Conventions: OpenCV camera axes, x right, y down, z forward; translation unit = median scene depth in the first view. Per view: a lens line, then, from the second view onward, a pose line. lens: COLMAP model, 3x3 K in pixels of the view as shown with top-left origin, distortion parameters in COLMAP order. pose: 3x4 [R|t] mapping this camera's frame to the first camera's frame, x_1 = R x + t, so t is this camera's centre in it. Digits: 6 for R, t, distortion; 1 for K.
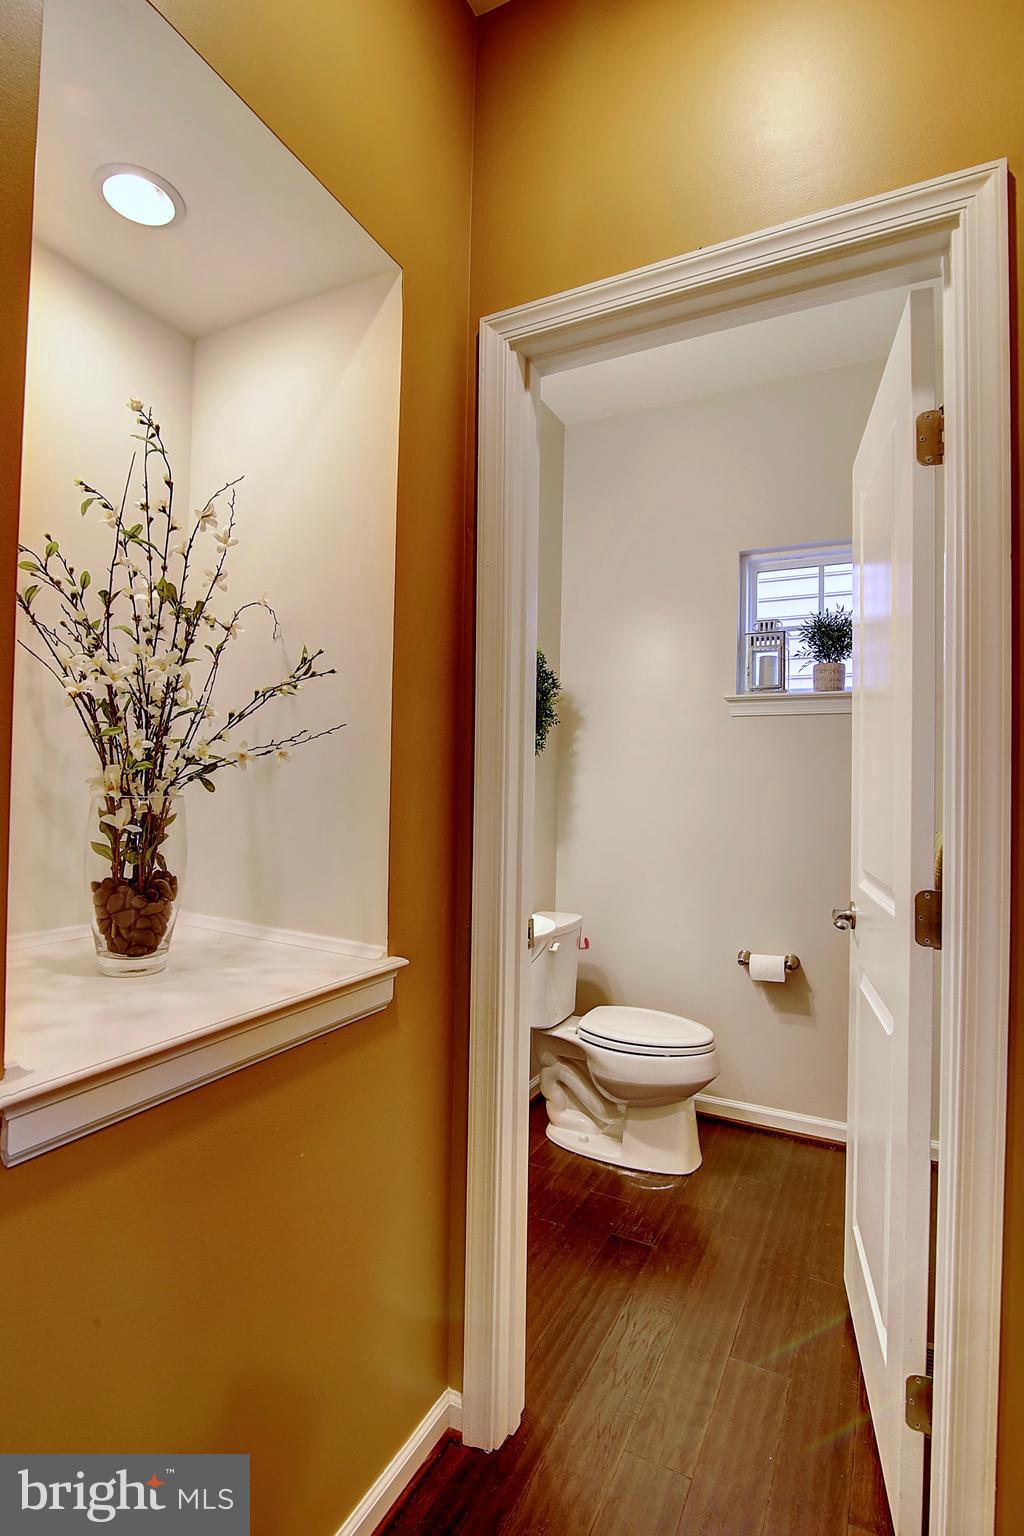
lens RADIAL K [[698.1, 0, 496.2], [0, 698.1, 763.3], [0, 0, 1]] dist [-0.014486, -0.000487]
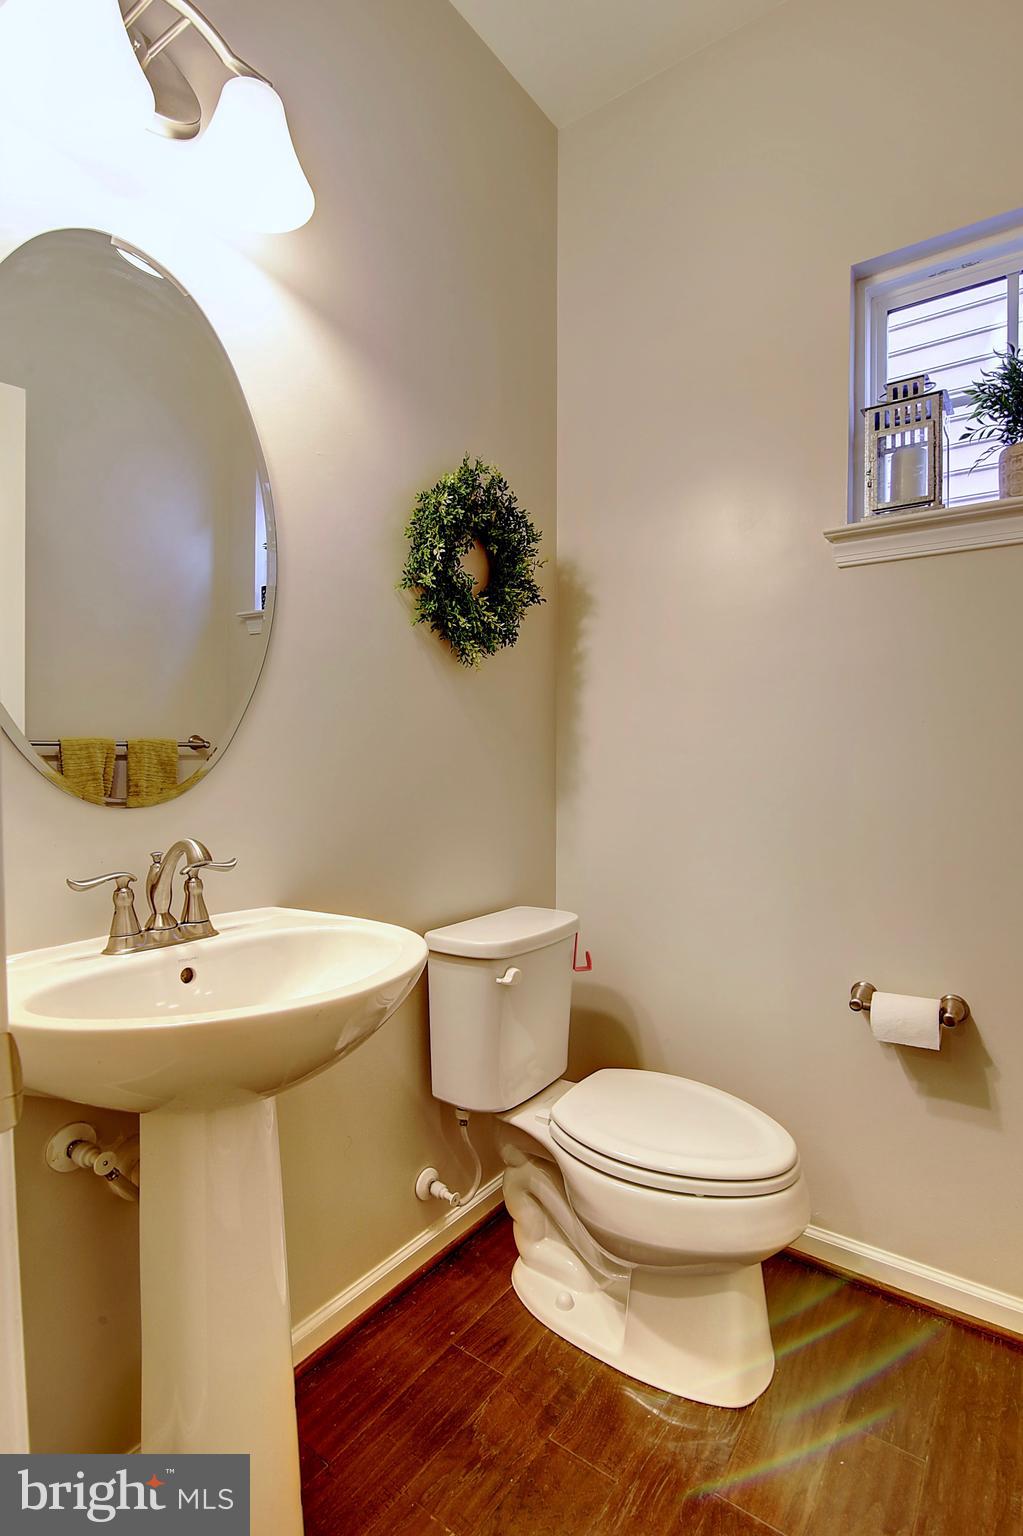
lens RADIAL K [[705.6, 0, 511.5], [0, 705.6, 768.0], [0, 0, 1]] dist [-0.016781, -0.000213]
pose [[0.990191, -0.017741, -0.138590, 0.159980], [0.025538, 0.998177, 0.054686, 0.058752], [0.137367, -0.057689, 0.988839, 0.415694]]
